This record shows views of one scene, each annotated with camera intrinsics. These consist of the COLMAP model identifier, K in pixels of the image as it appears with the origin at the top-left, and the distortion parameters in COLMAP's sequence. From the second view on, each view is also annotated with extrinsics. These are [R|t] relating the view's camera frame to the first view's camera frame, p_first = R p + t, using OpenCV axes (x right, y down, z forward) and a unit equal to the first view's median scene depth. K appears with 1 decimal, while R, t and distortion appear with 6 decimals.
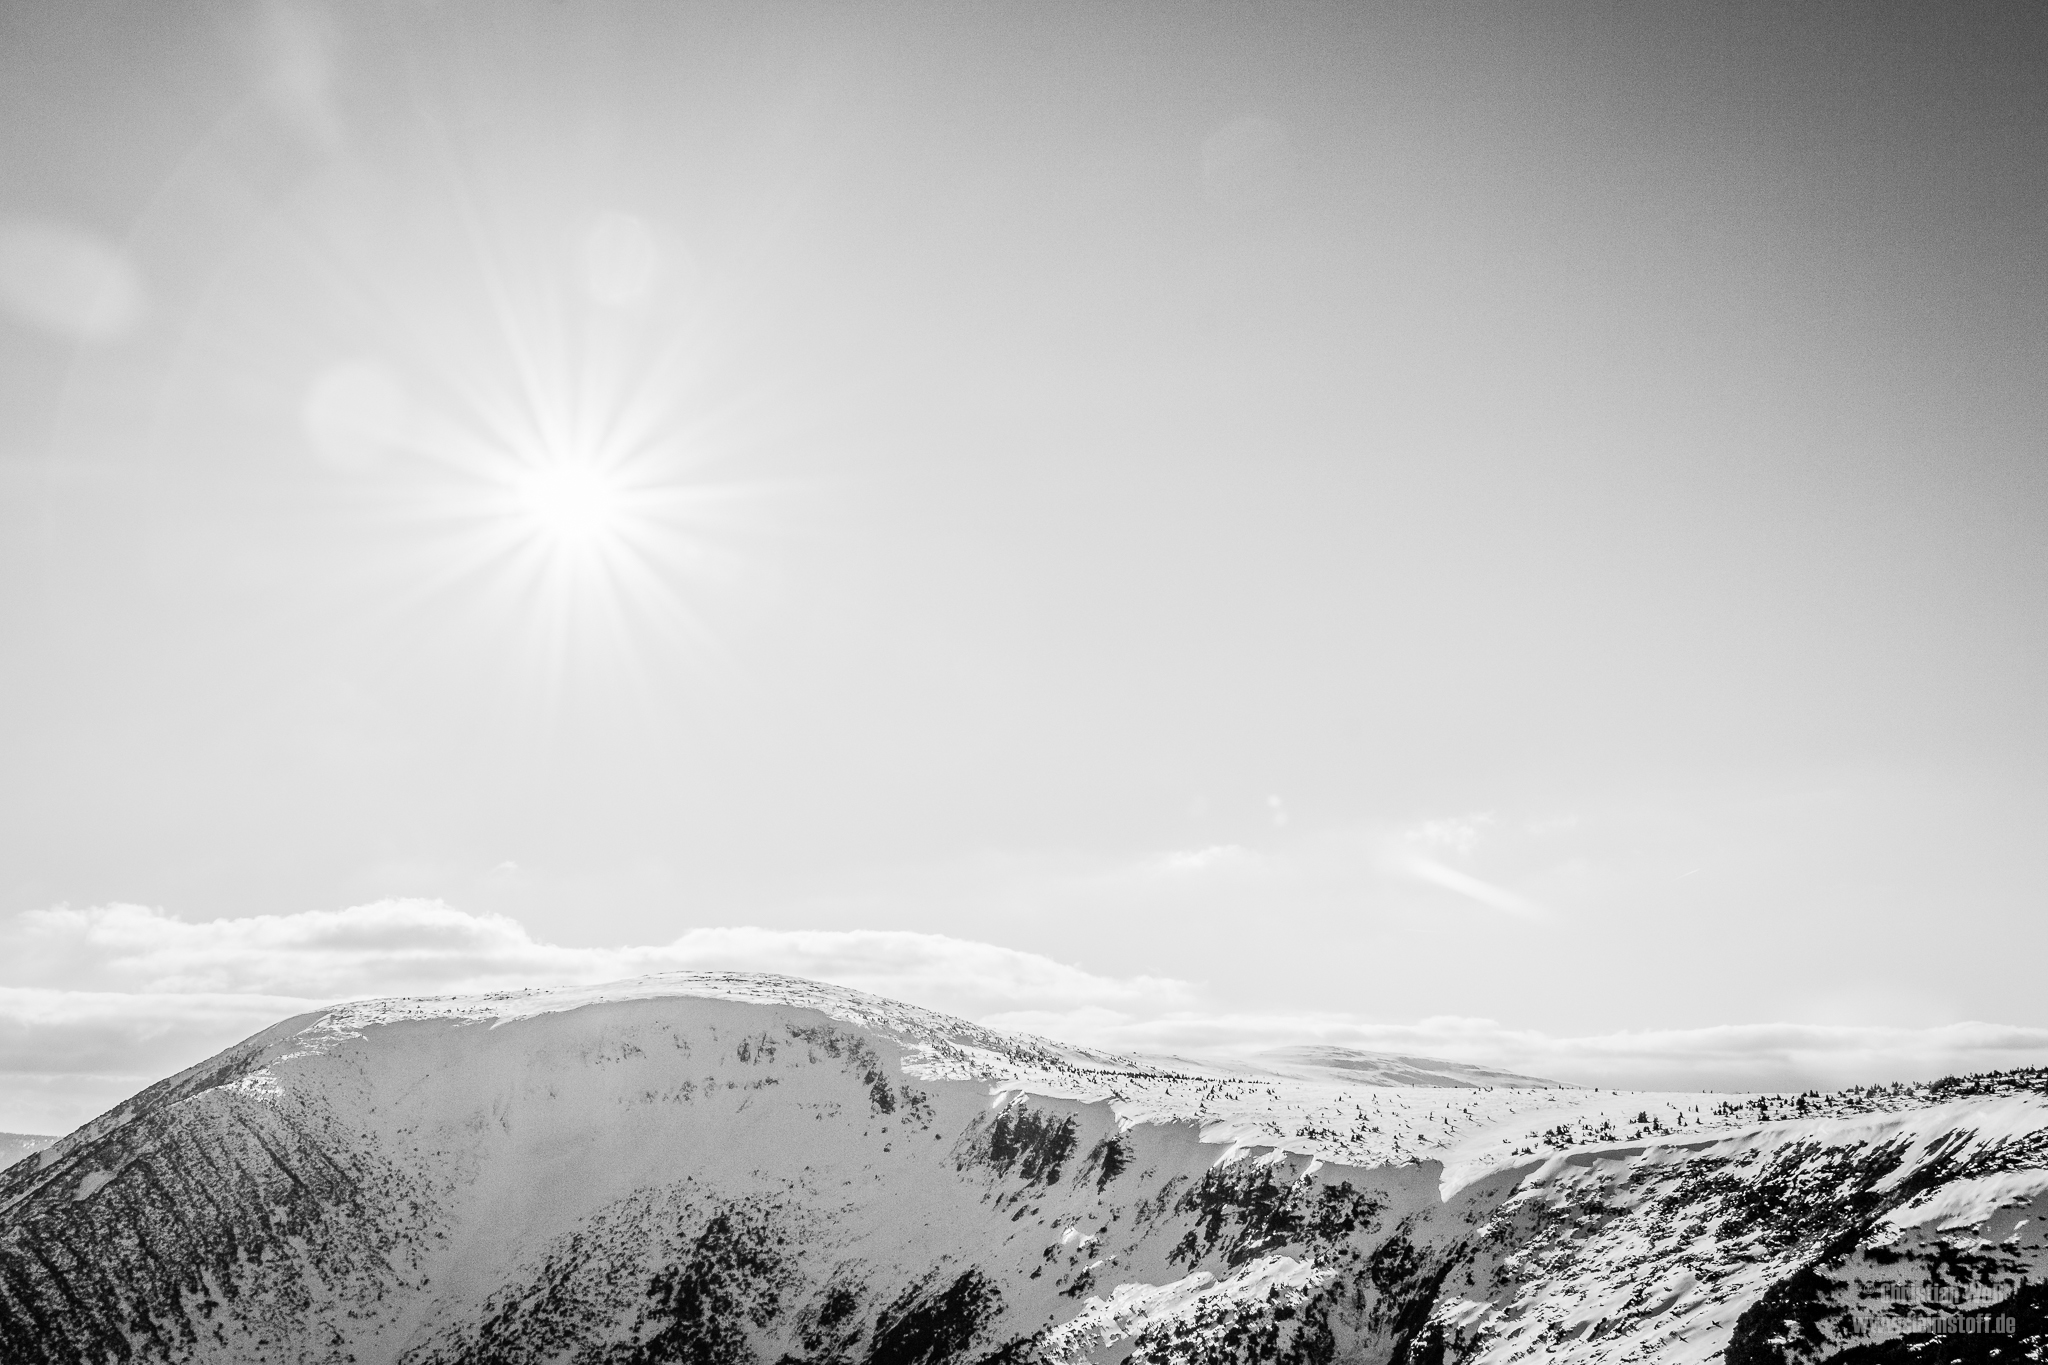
lens RADIAL K [[1941.1, 0, 1023.5], [0, 1941.1, 681.8], [0, 0, 1]] dist [0.004884, 0.000000]
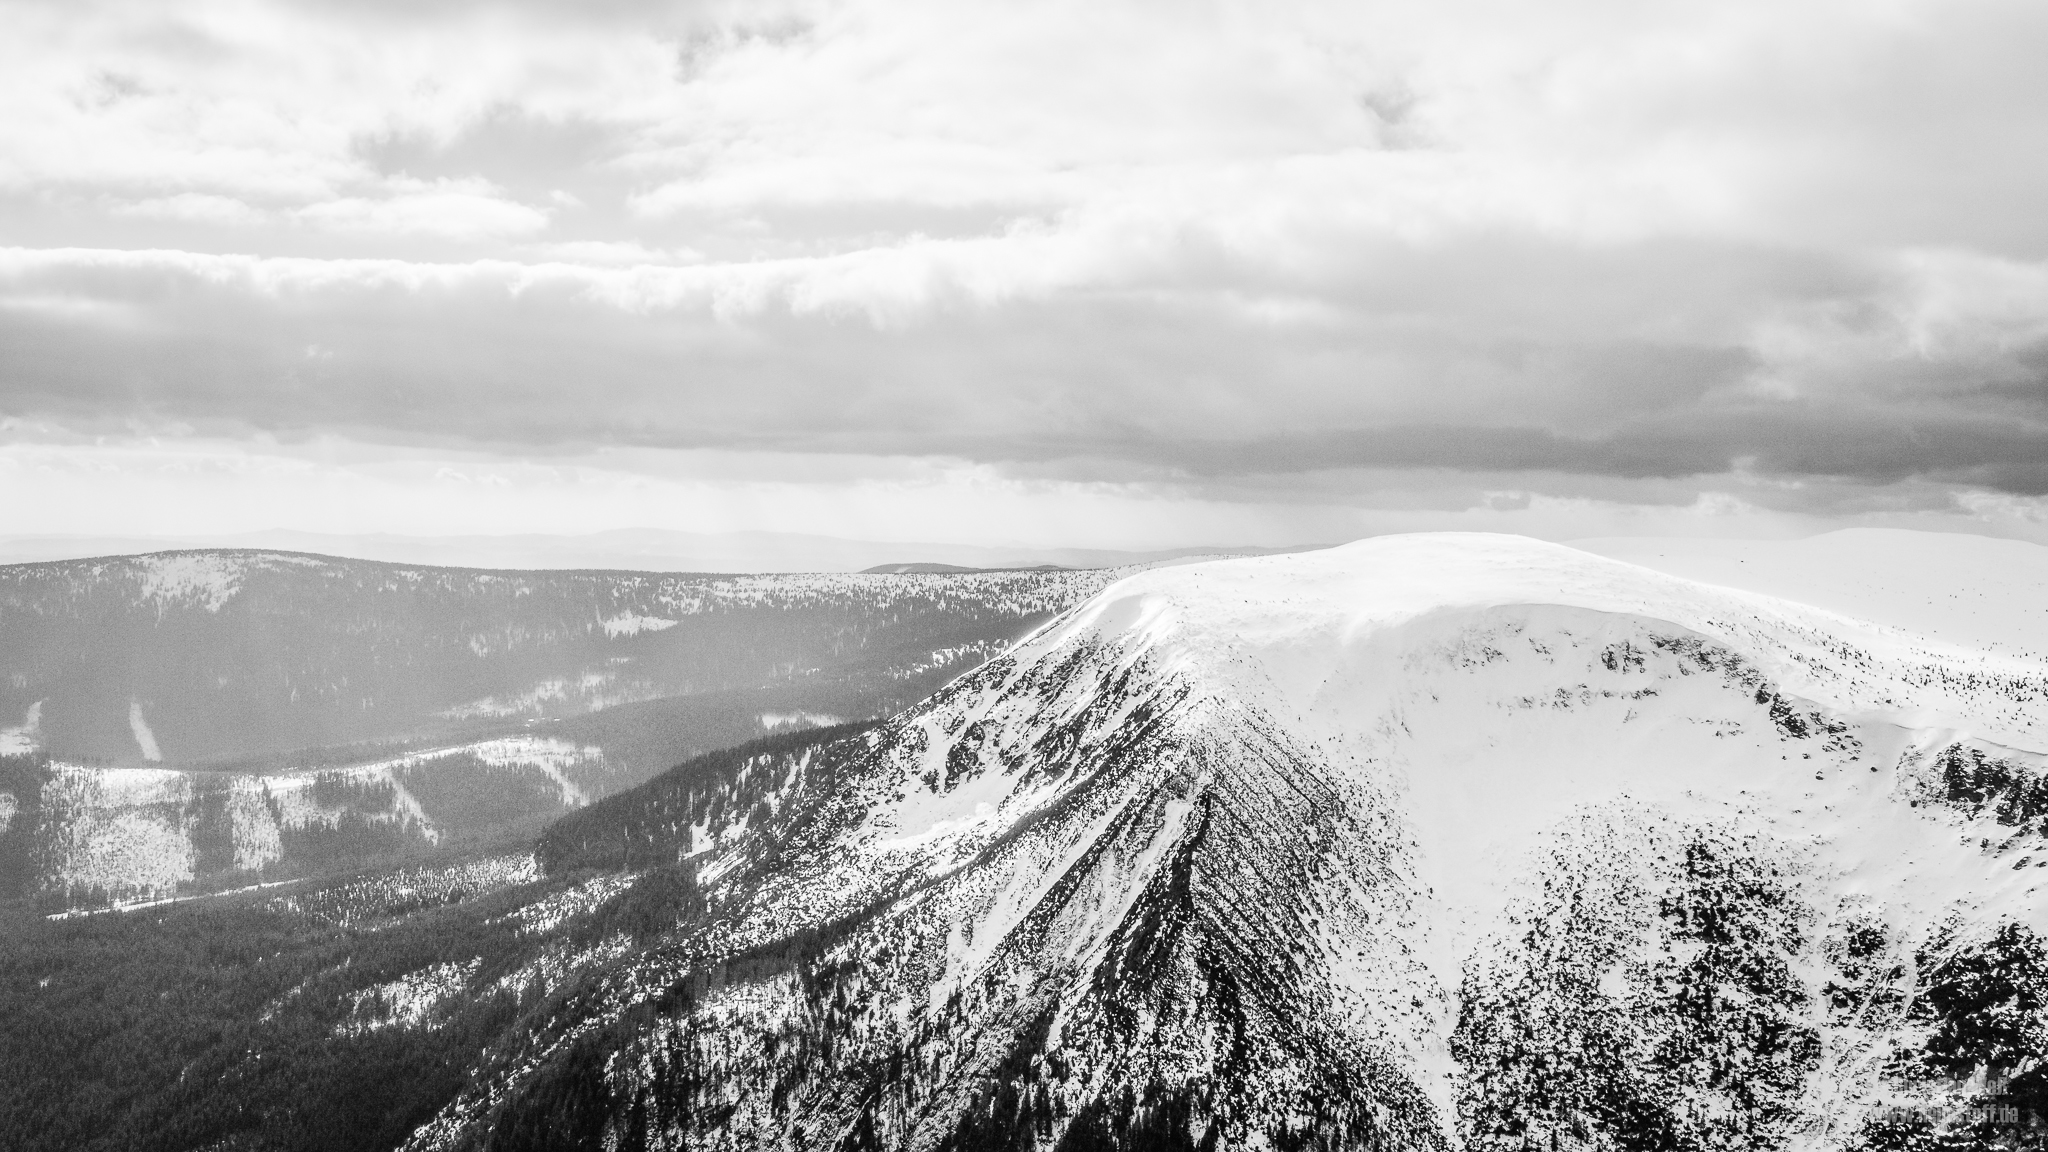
lens RADIAL K [[2290.6, 0, 1024.1], [0, 2290.6, 577.1], [0, 0, 1]] dist [0.000612, 0.000000]
pose [[0.994641, 0.016651, -0.102042, -0.416813], [0.009744, 0.967457, 0.252848, -0.211782], [0.102931, -0.252487, 0.962110, -0.268149]]
